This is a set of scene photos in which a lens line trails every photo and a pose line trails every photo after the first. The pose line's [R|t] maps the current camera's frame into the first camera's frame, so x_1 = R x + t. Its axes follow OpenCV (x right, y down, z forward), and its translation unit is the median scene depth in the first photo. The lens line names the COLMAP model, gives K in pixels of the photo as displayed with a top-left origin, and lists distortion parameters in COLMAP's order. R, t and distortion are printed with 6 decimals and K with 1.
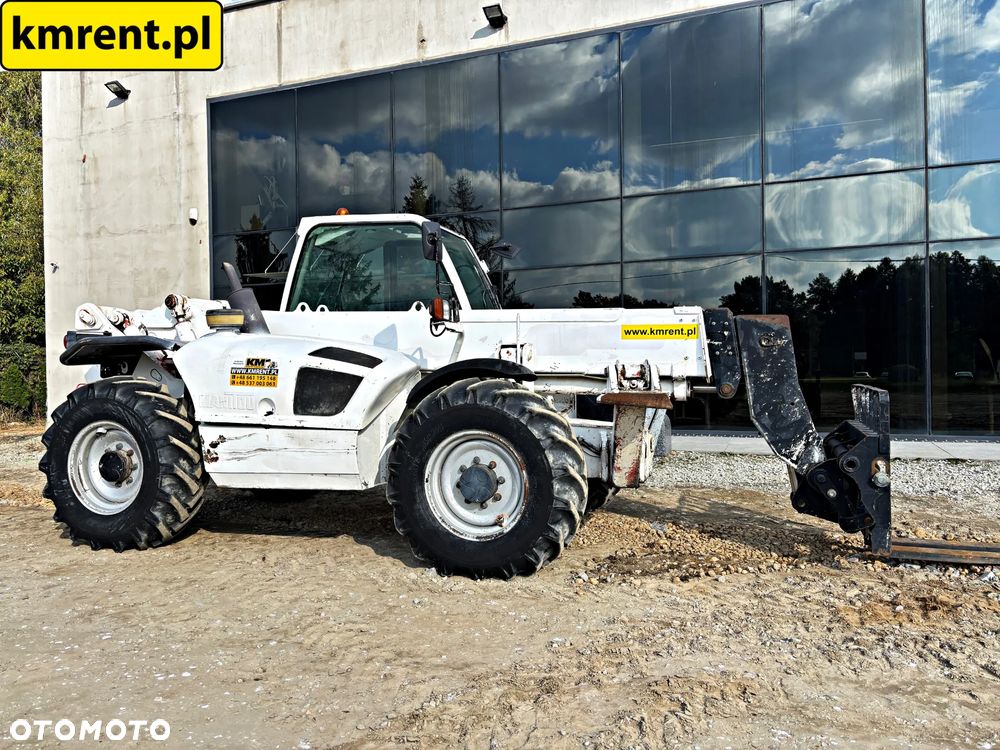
lens RADIAL K [[746.6, 0, 489.1], [0, 746.6, 372.6], [0, 0, 1]] dist [0.033091, -0.031616]
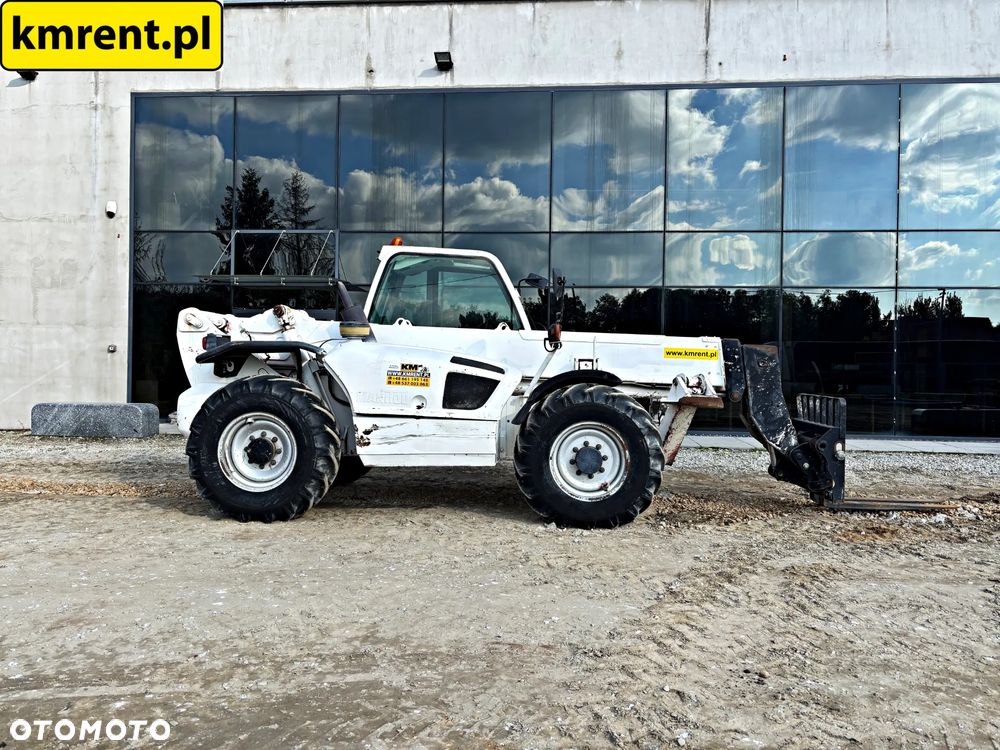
lens RADIAL K [[739.7, 0, 500.0], [0, 739.7, 375.0], [0, 0, 1]] dist [0.047791, -0.055042]
pose [[0.960146, 0.026602, 0.278229, -0.497943], [-0.026154, 0.999644, -0.005324, 0.002228], [-0.278272, -0.002165, 0.960500, -0.240819]]
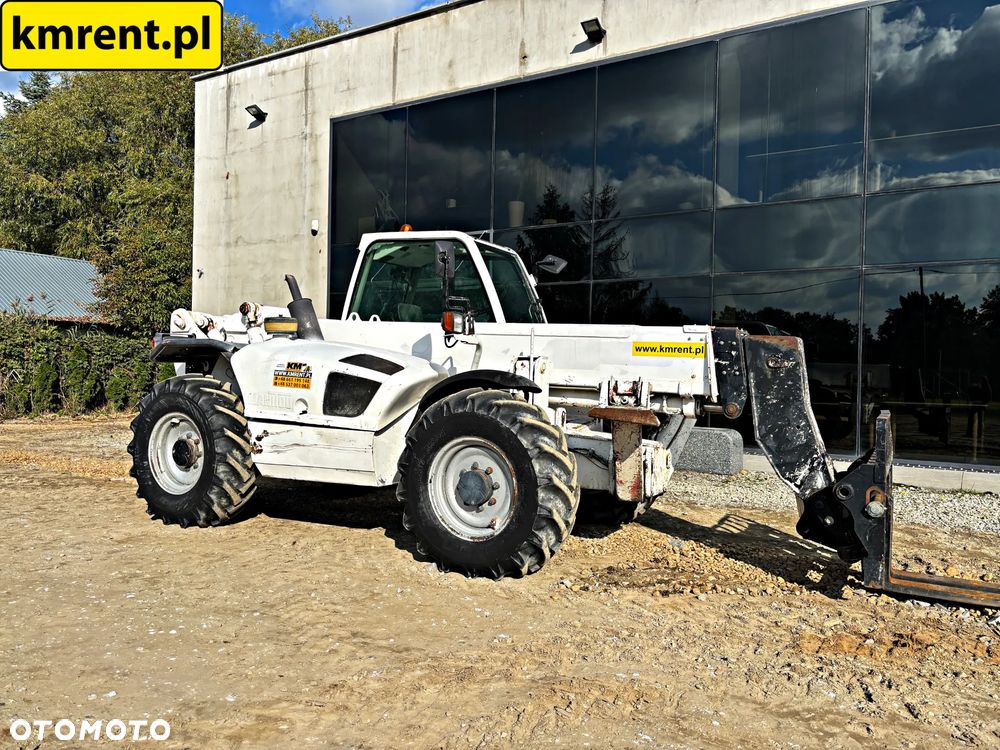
lens RADIAL K [[746.6, 0, 489.1], [0, 746.6, 372.6], [0, 0, 1]] dist [0.033091, -0.031616]
pose [[0.982172, 0.035544, -0.184591, 0.173958], [-0.037003, 0.999305, -0.004468, -0.009536], [0.184304, 0.011219, 0.982805, -0.039457]]
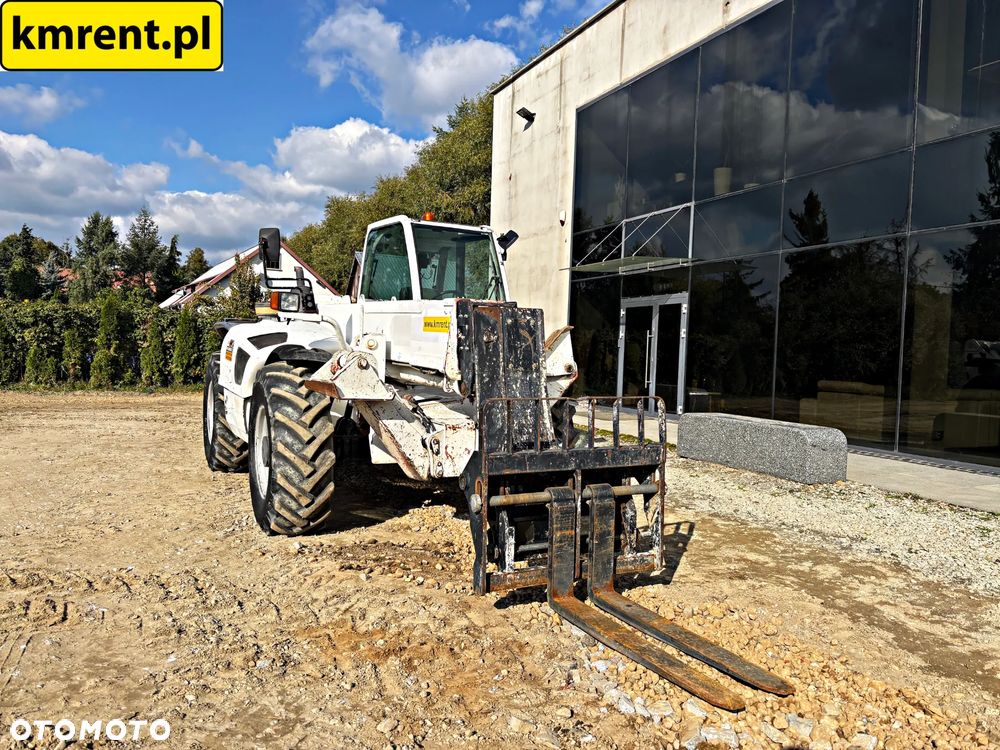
lens RADIAL K [[746.0, 0, 488.5], [0, 746.0, 377.4], [0, 0, 1]] dist [0.040630, -0.039454]
pose [[0.715385, 0.062313, -0.695947, 0.931546], [-0.046948, 0.998051, 0.041103, -0.028274], [0.697152, 0.003269, 0.716916, 0.348583]]
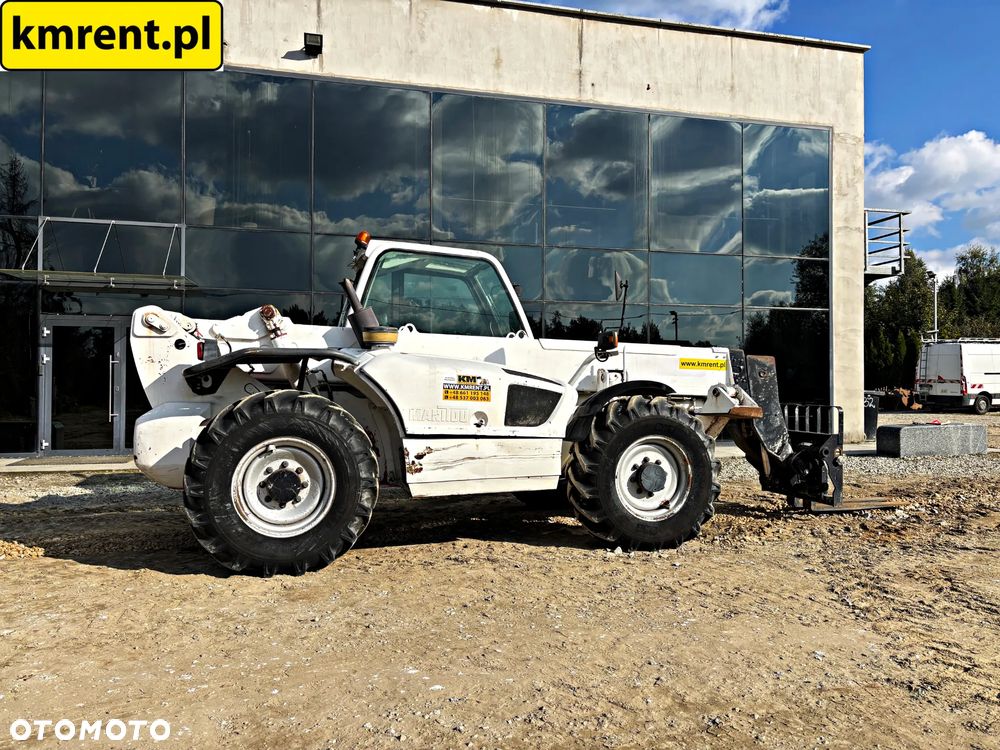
lens RADIAL K [[746.0, 0, 488.5], [0, 746.0, 377.4], [0, 0, 1]] dist [0.040630, -0.039454]
pose [[0.815708, 0.025951, 0.577881, -0.893367], [-0.010187, 0.999483, -0.030504, 0.016273], [-0.578374, 0.018995, 0.815551, 0.087721]]
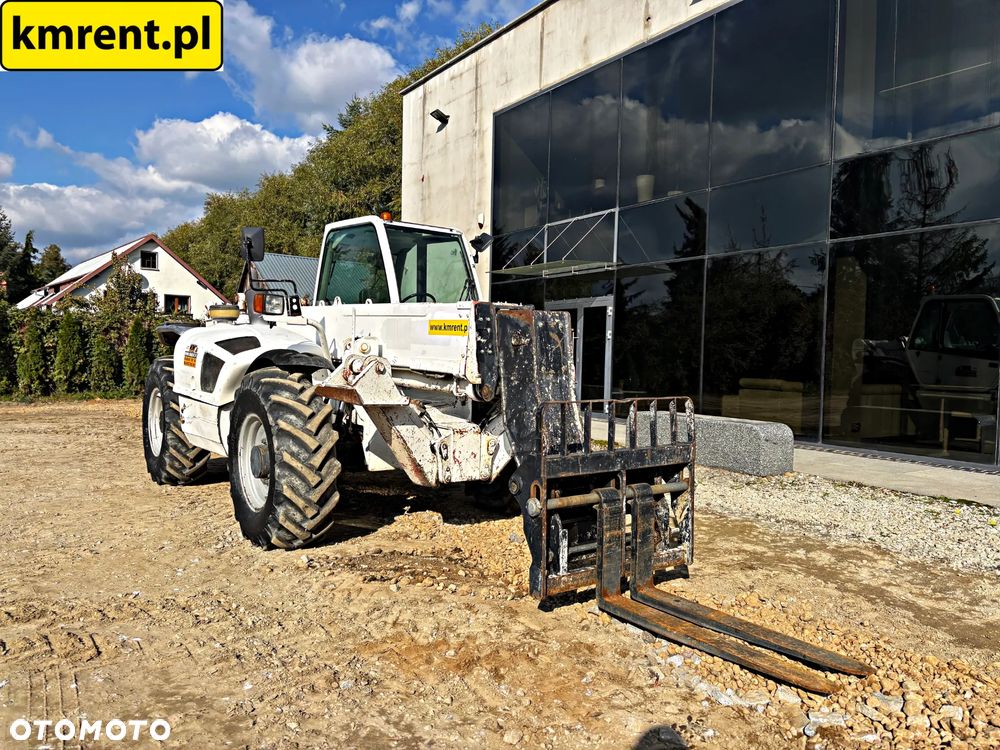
lens RADIAL K [[746.0, 0, 488.5], [0, 746.0, 377.4], [0, 0, 1]] dist [0.040630, -0.039454]
pose [[0.815335, 0.049651, -0.576856, 0.804471], [-0.038307, 0.998759, 0.031821, -0.022676], [0.577720, -0.003847, 0.816226, 0.249119]]
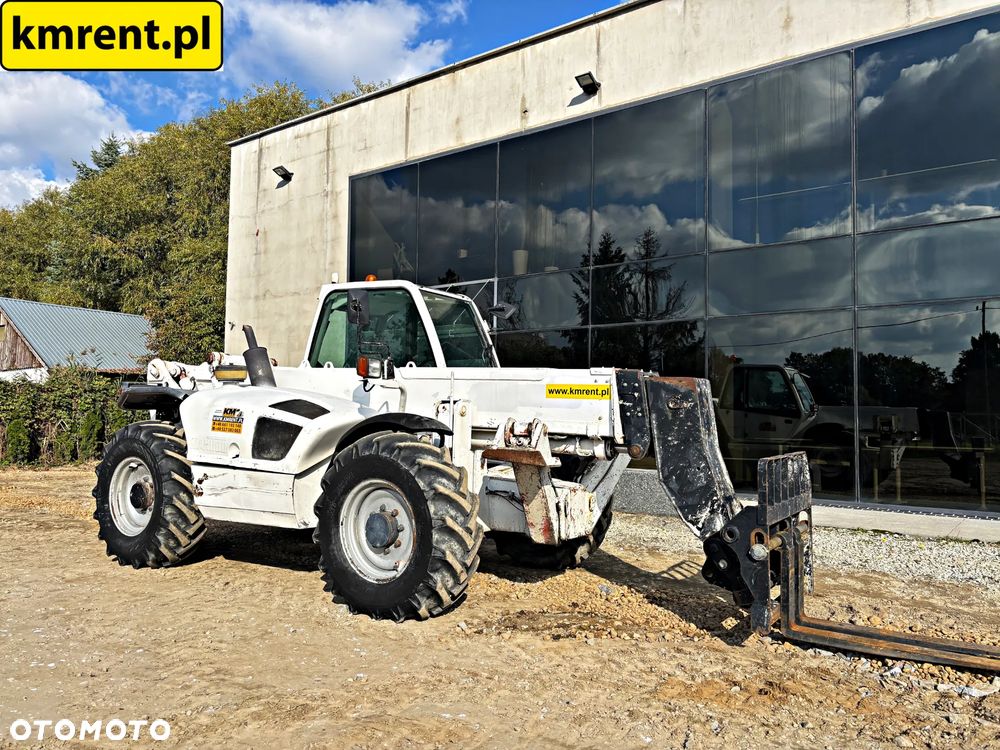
lens RADIAL K [[746.6, 0, 489.1], [0, 746.6, 372.6], [0, 0, 1]] dist [0.033091, -0.031616]
pose [[0.963674, 0.011843, -0.266819, 0.375341], [-0.030273, 0.997422, -0.065067, -0.010334], [0.265360, 0.070781, 0.961548, -0.015551]]
